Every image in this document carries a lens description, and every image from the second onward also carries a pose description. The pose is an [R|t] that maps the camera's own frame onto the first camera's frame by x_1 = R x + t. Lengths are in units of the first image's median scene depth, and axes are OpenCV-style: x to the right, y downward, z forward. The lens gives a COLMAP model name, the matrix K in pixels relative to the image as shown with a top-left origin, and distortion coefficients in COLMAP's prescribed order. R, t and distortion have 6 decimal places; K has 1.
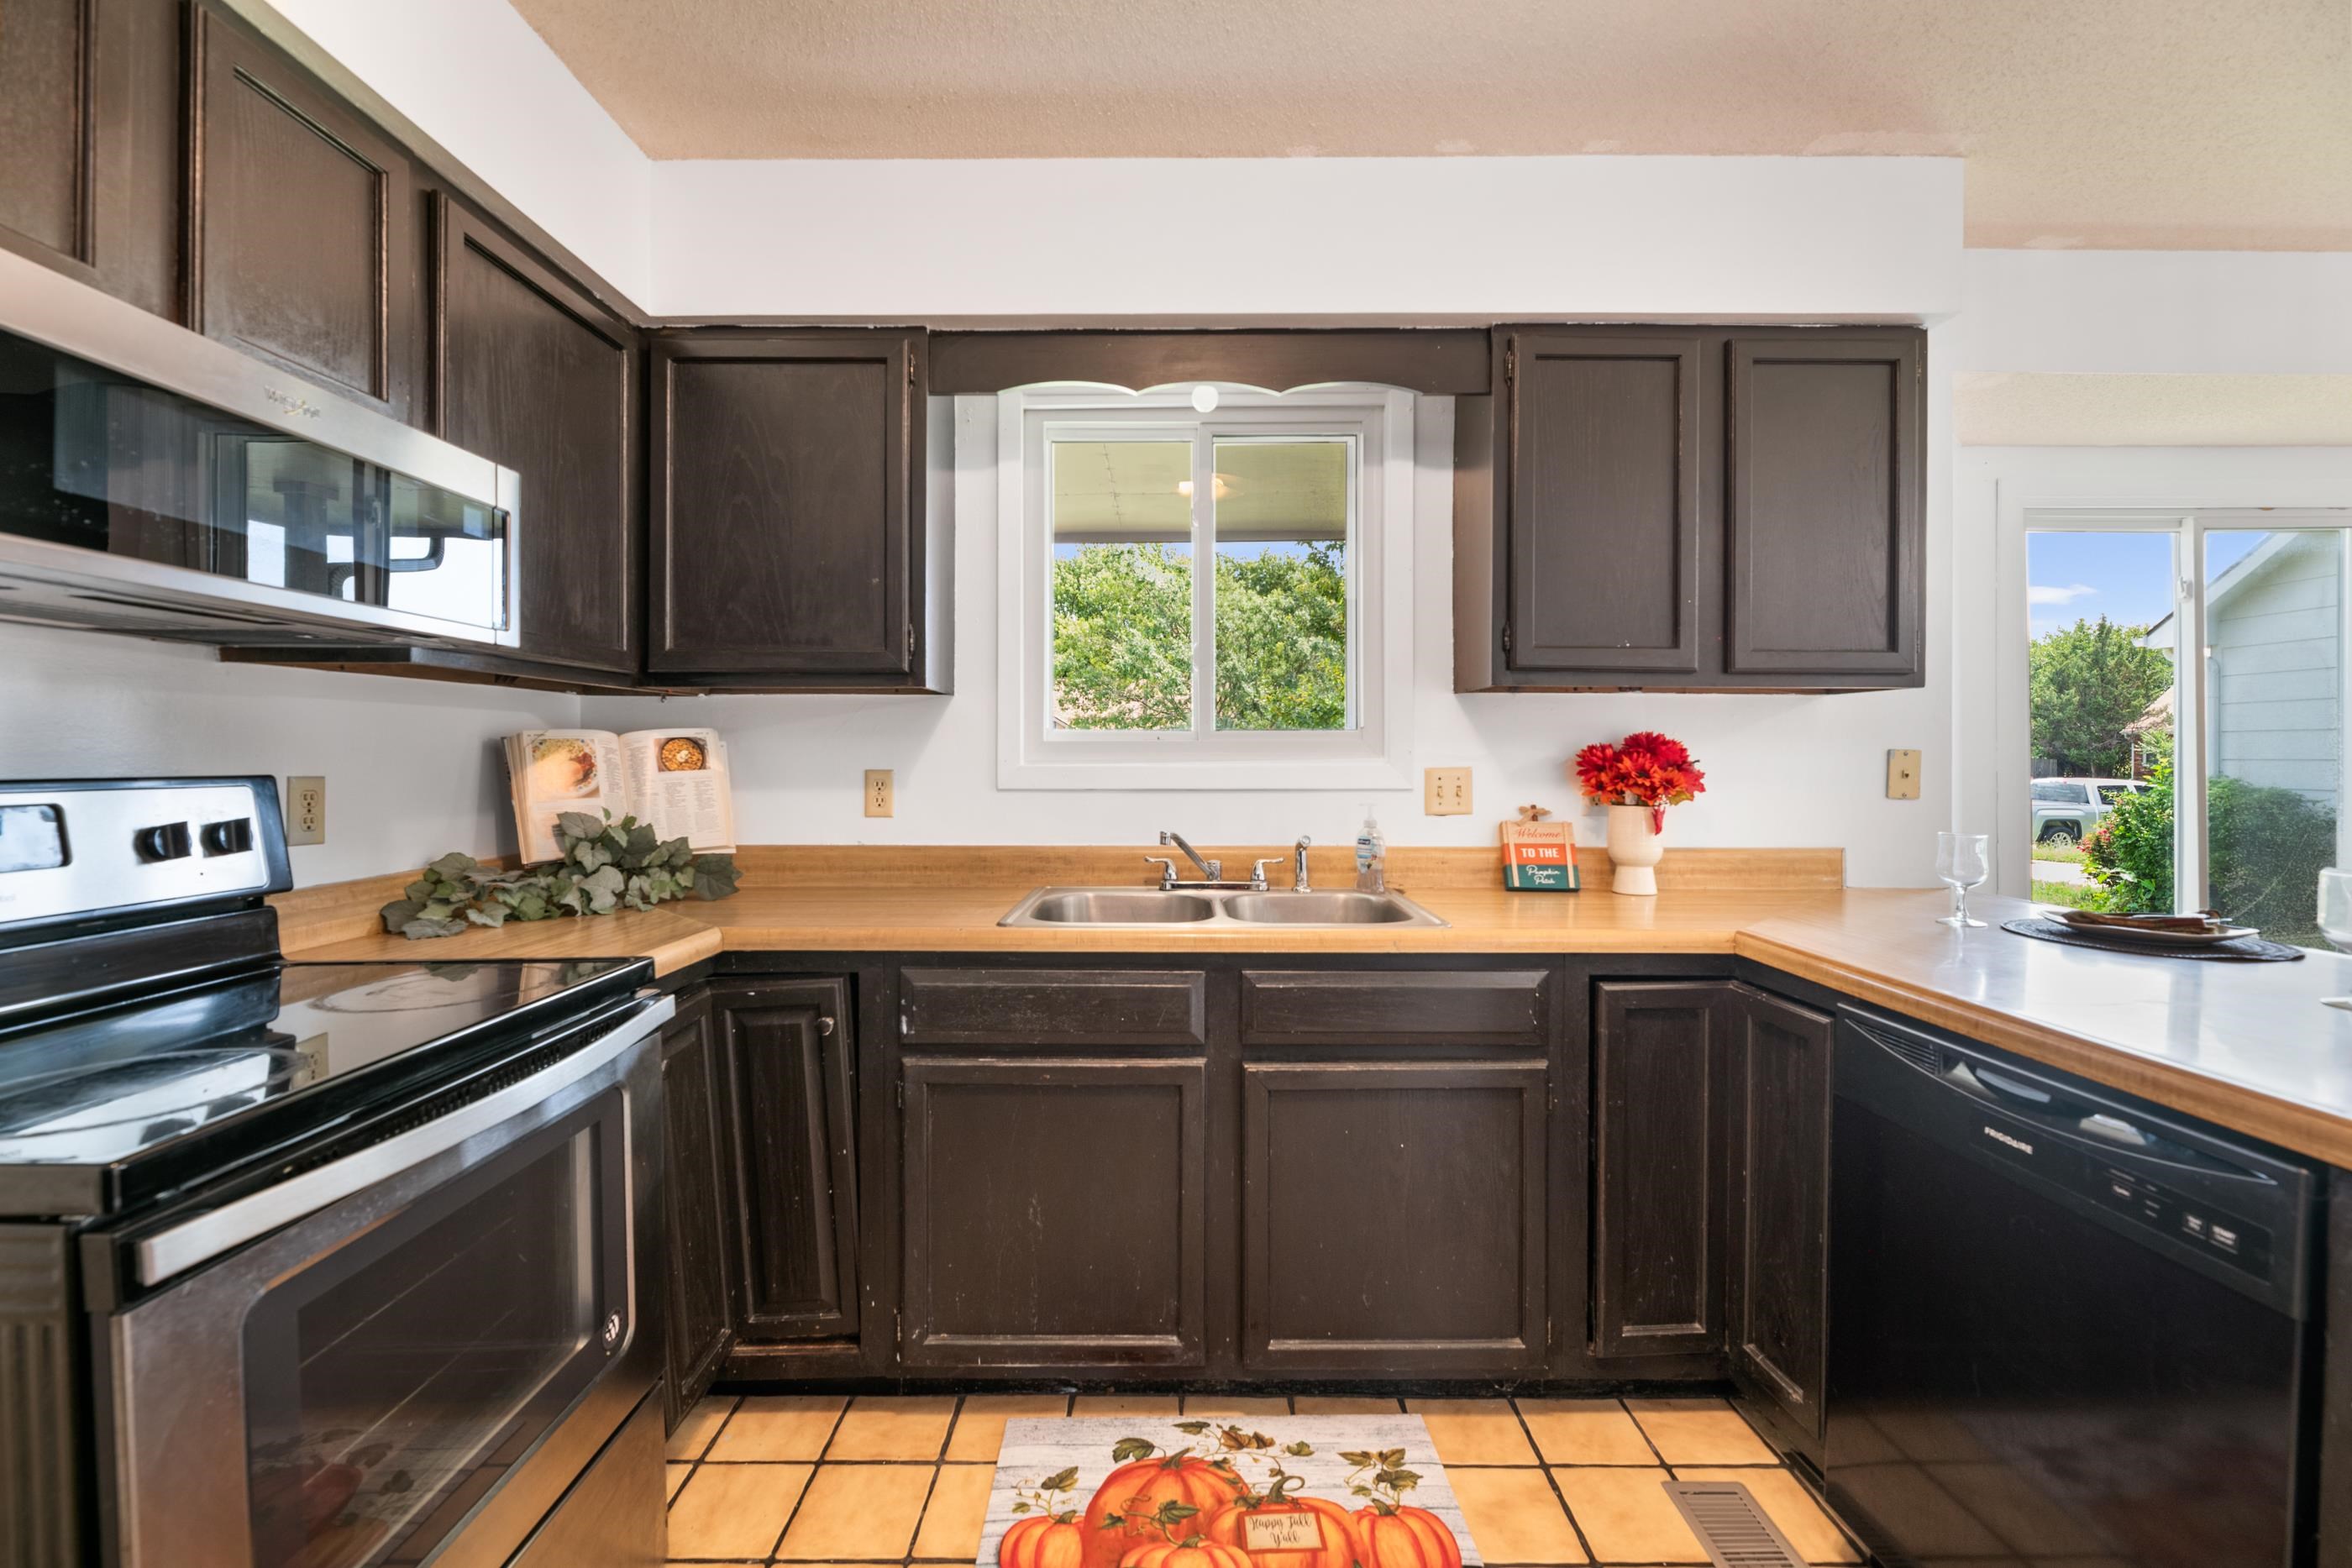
lens RADIAL K [[974.5, 0, 1168.1], [0, 974.5, 762.4], [0, 0, 1]] dist [-0.005465, -0.001720]
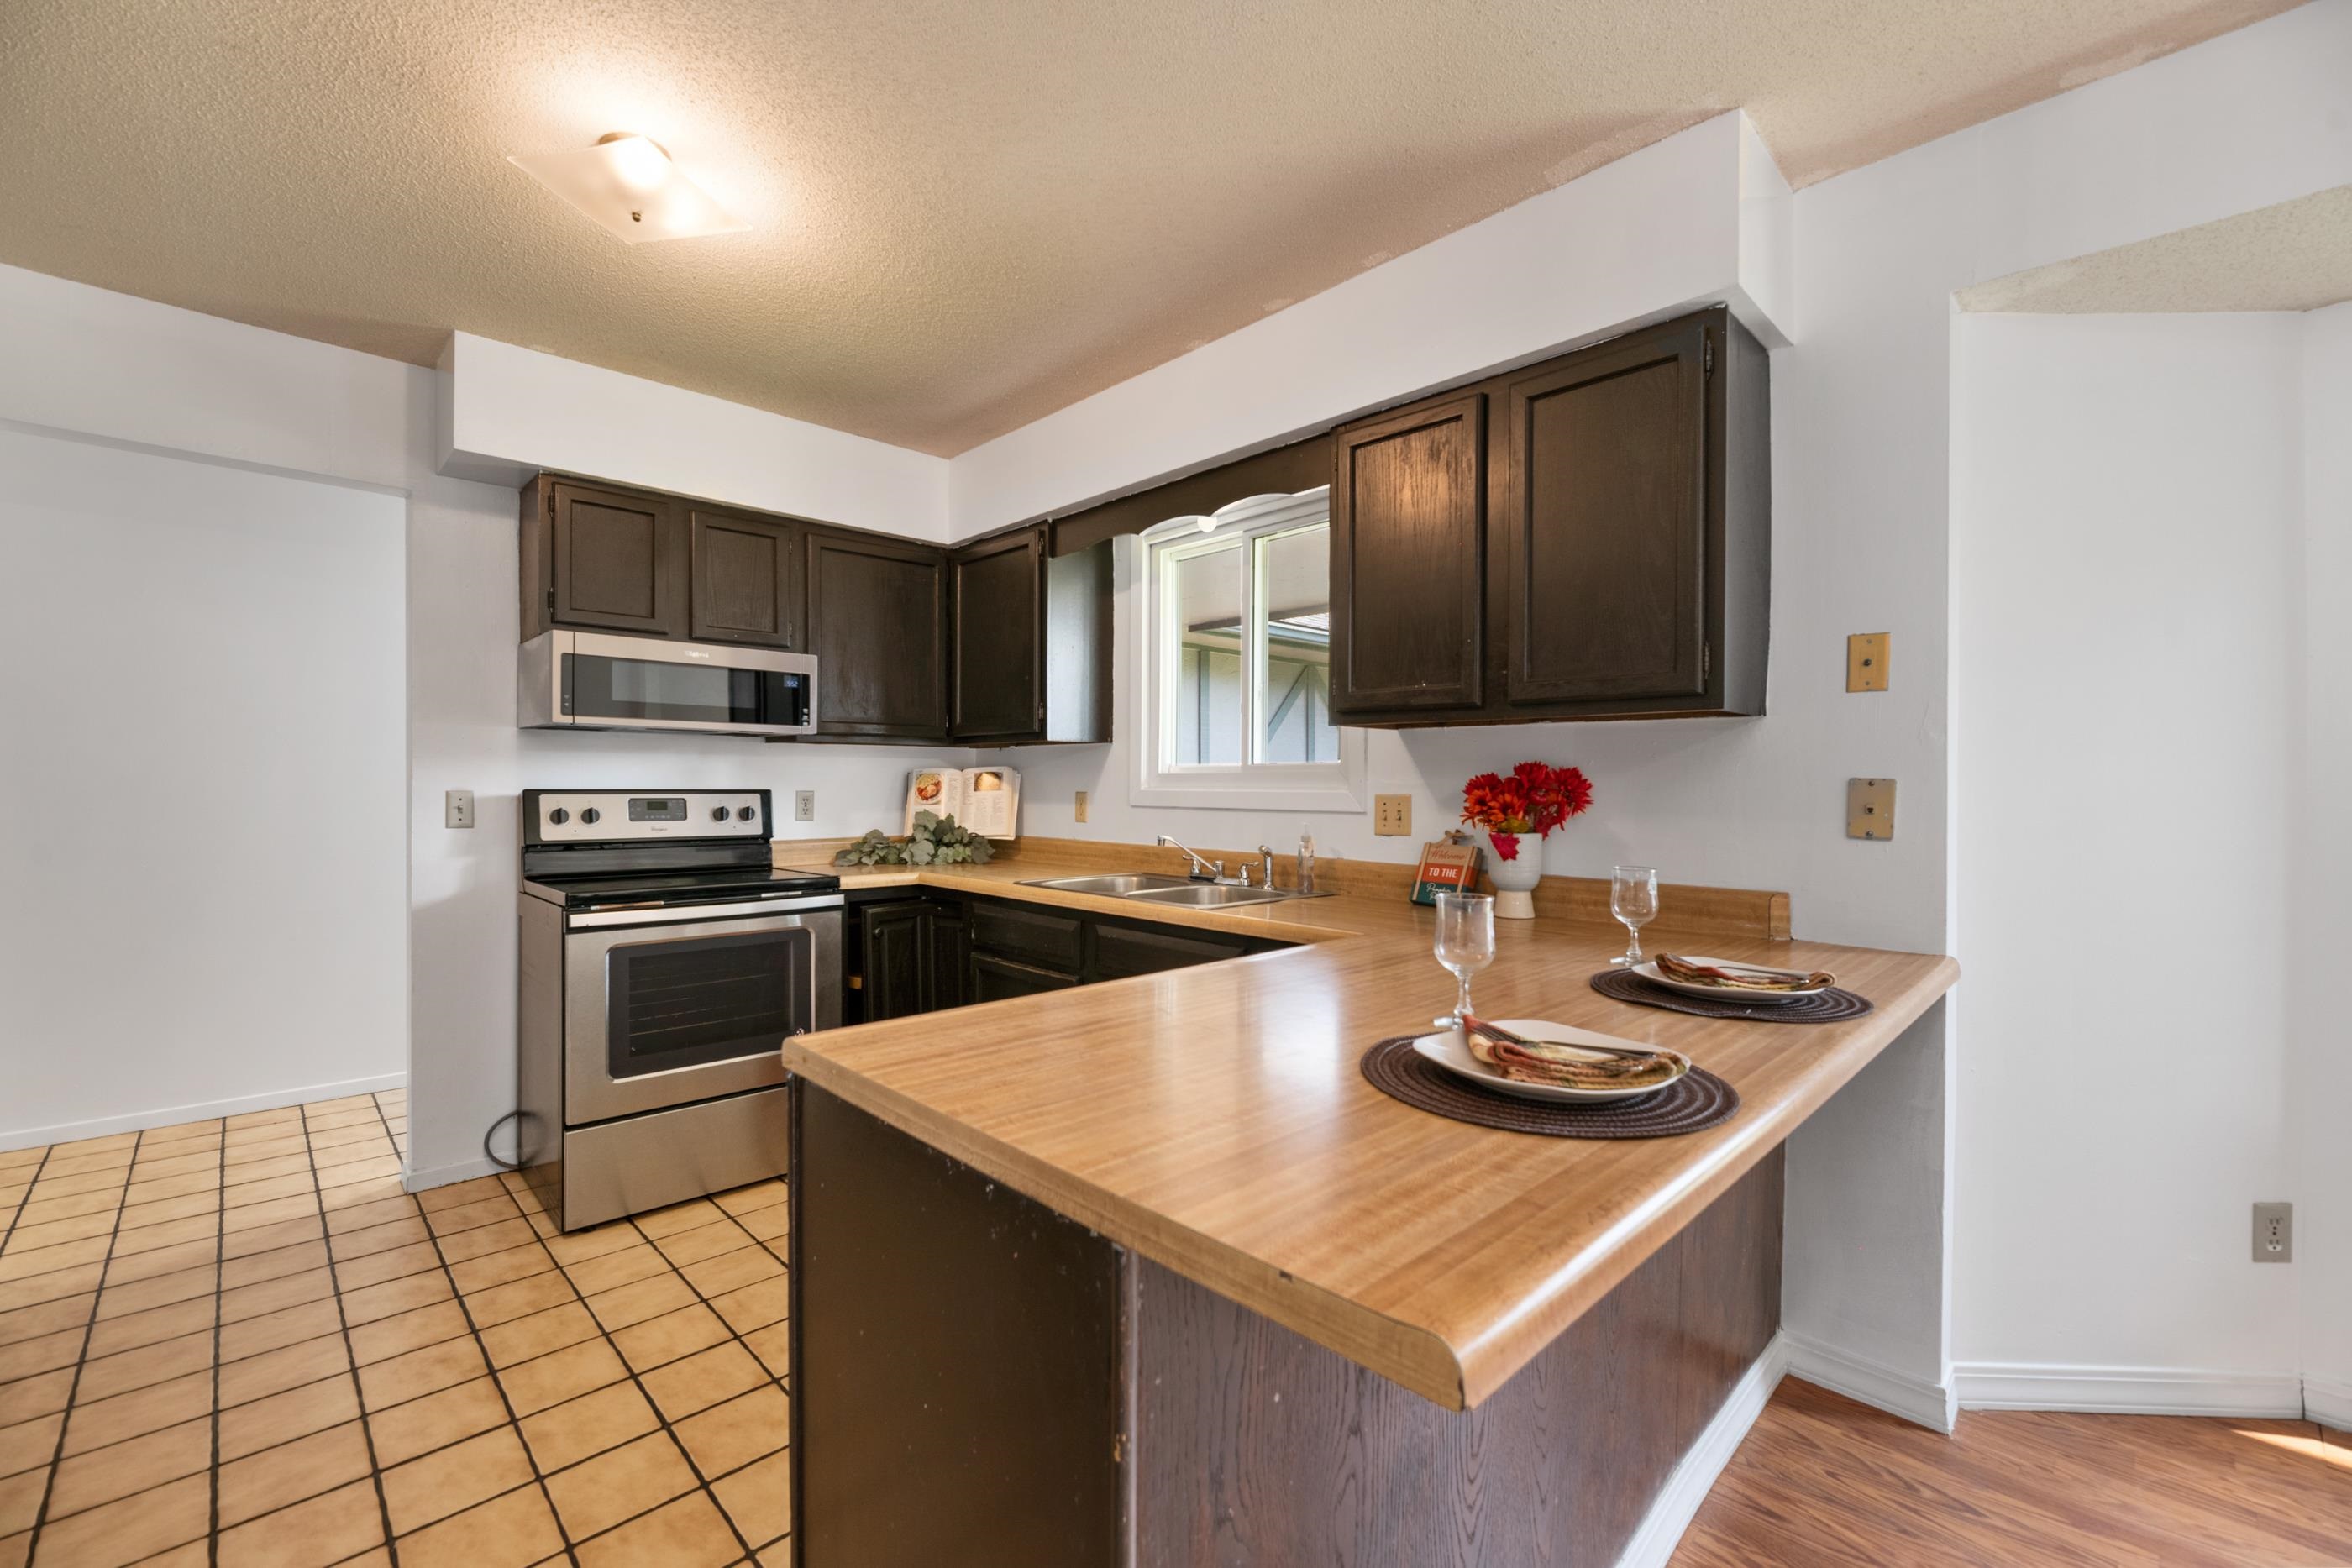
lens RADIAL K [[974.5, 0, 1179.9], [0, 974.5, 788.4], [0, 0, 1]] dist [-0.005465, -0.001720]
pose [[0.702193, 0.006986, -0.711952, 1.065278], [-0.008521, 0.999963, 0.001408, -0.001458], [0.711935, 0.005078, 0.702227, 0.017152]]
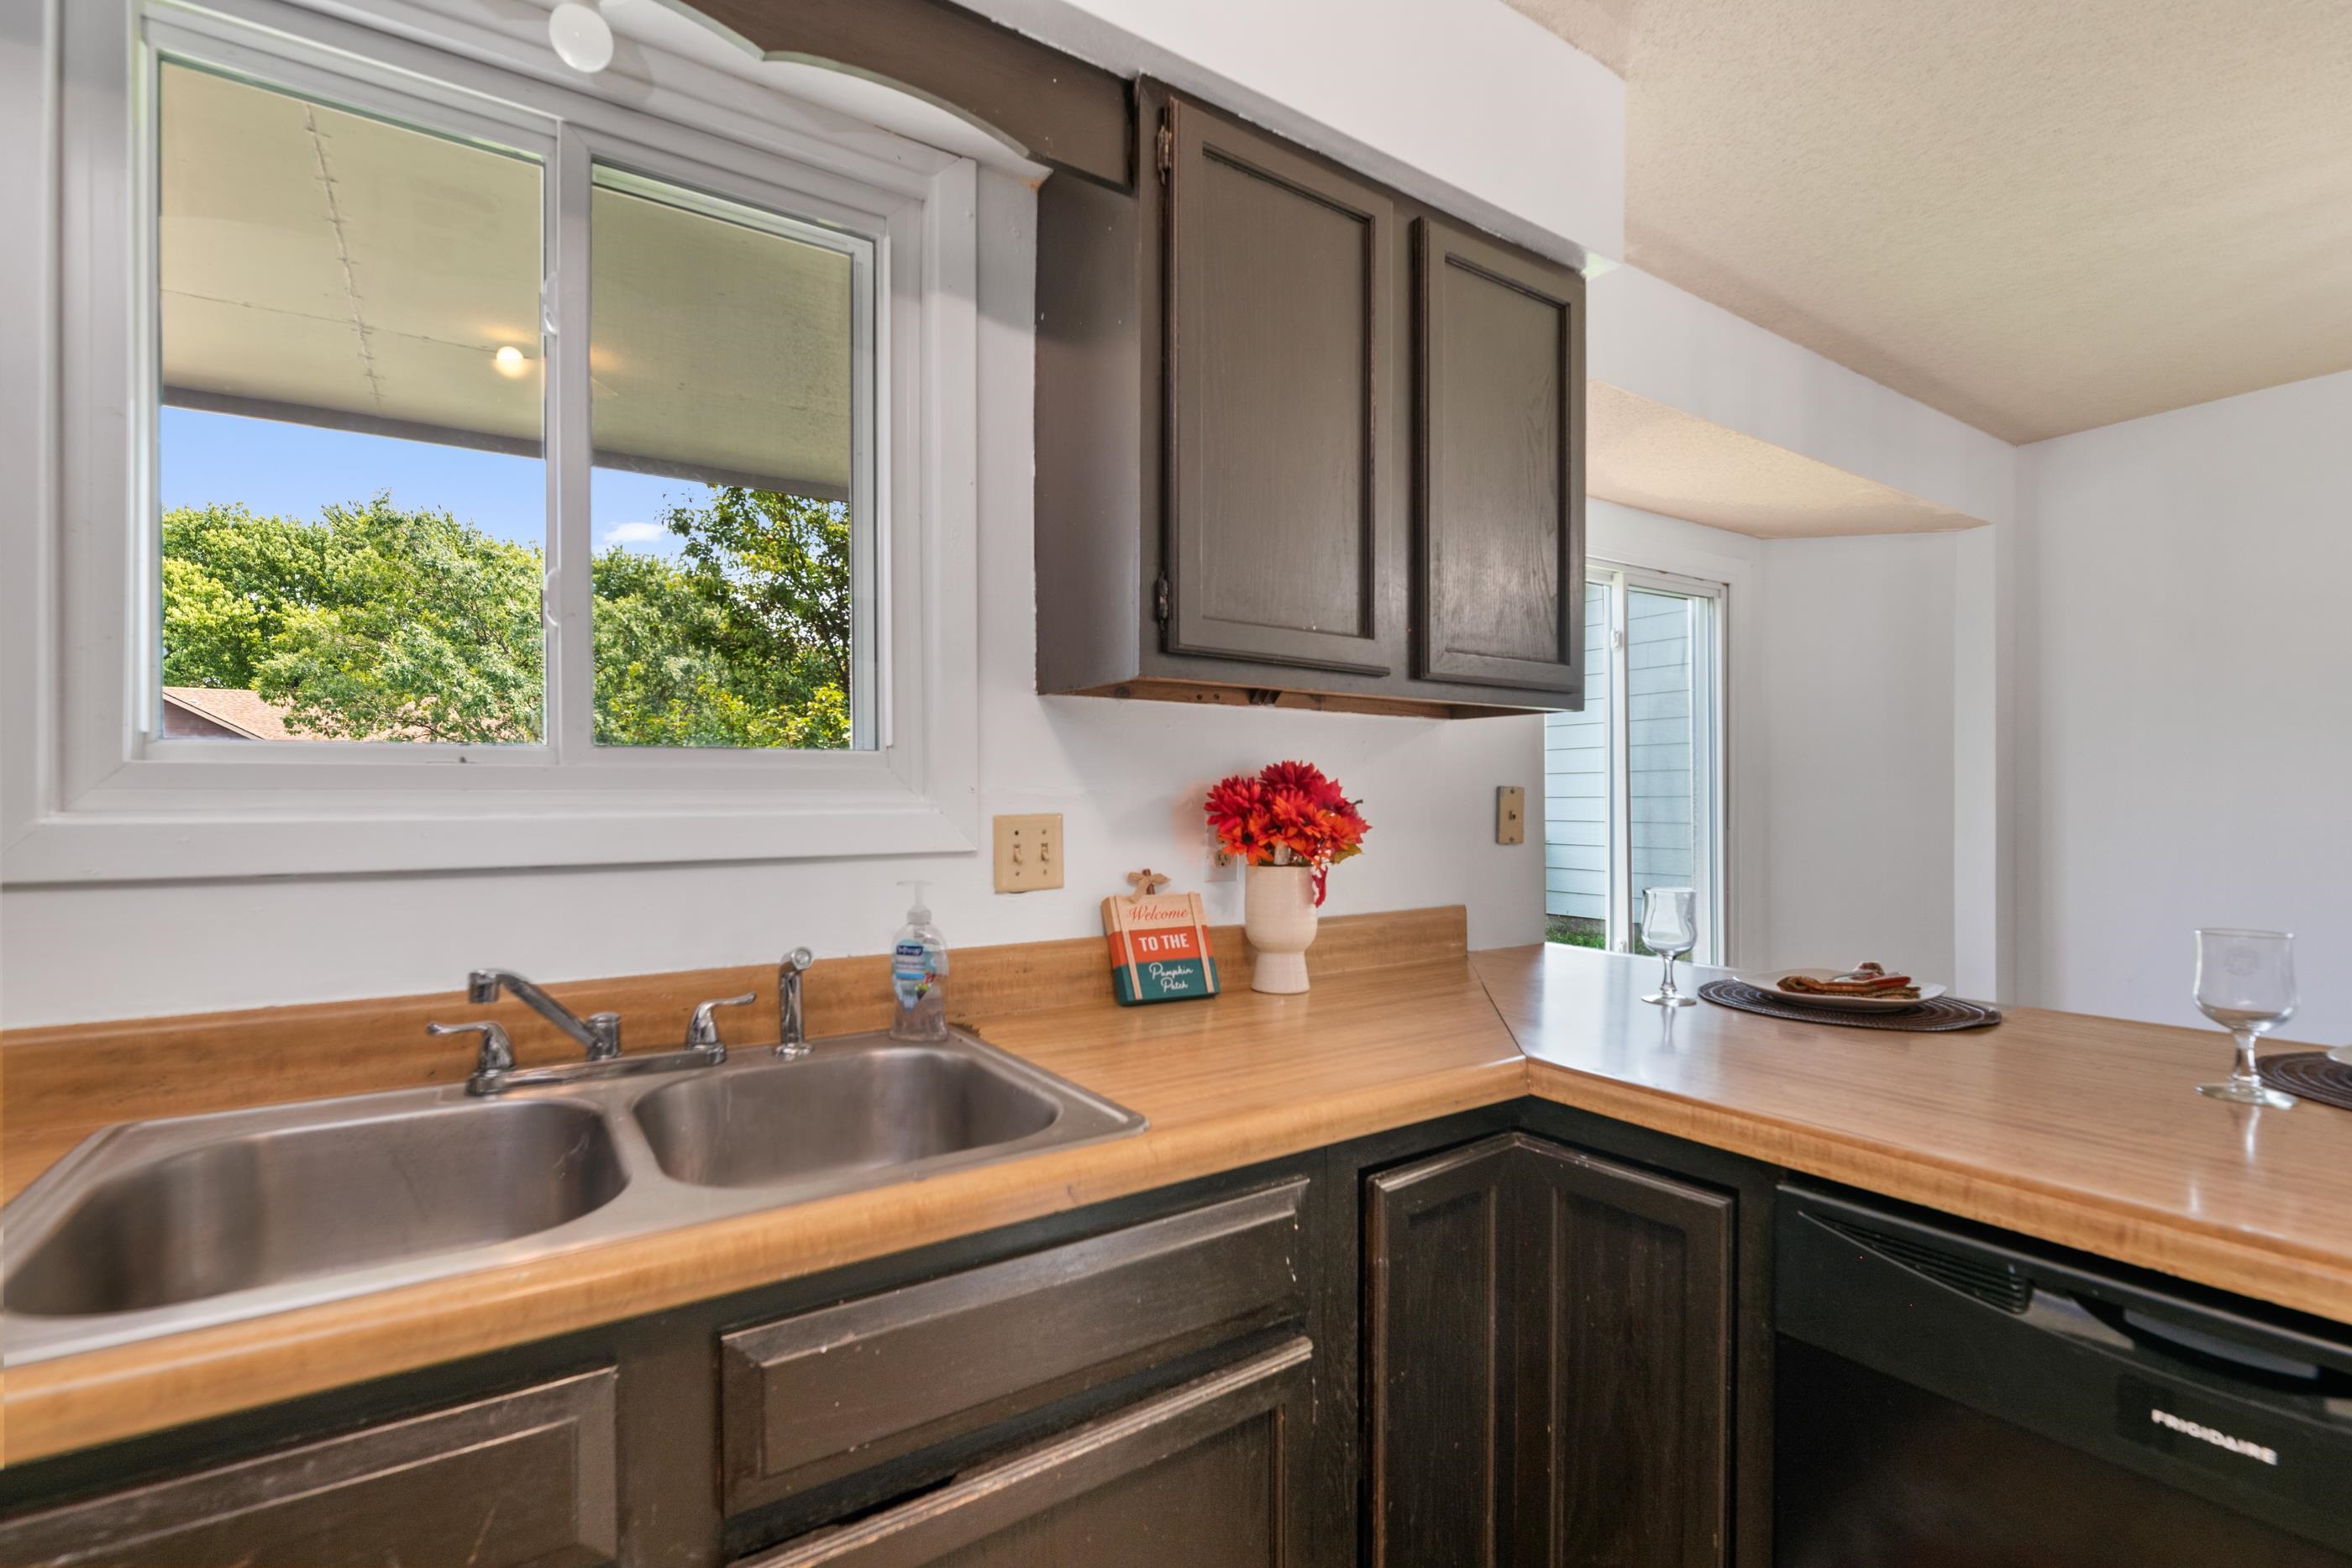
lens RADIAL K [[1042.8, 0, 1170.1], [0, 1042.8, 795.7], [0, 0, 1]] dist [-0.004409, -0.001168]
pose [[0.830332, -0.002406, 0.557264, -0.007176], [0.007064, 0.999956, -0.006208, -0.001949], [-0.557225, 0.009091, 0.830312, 0.459605]]
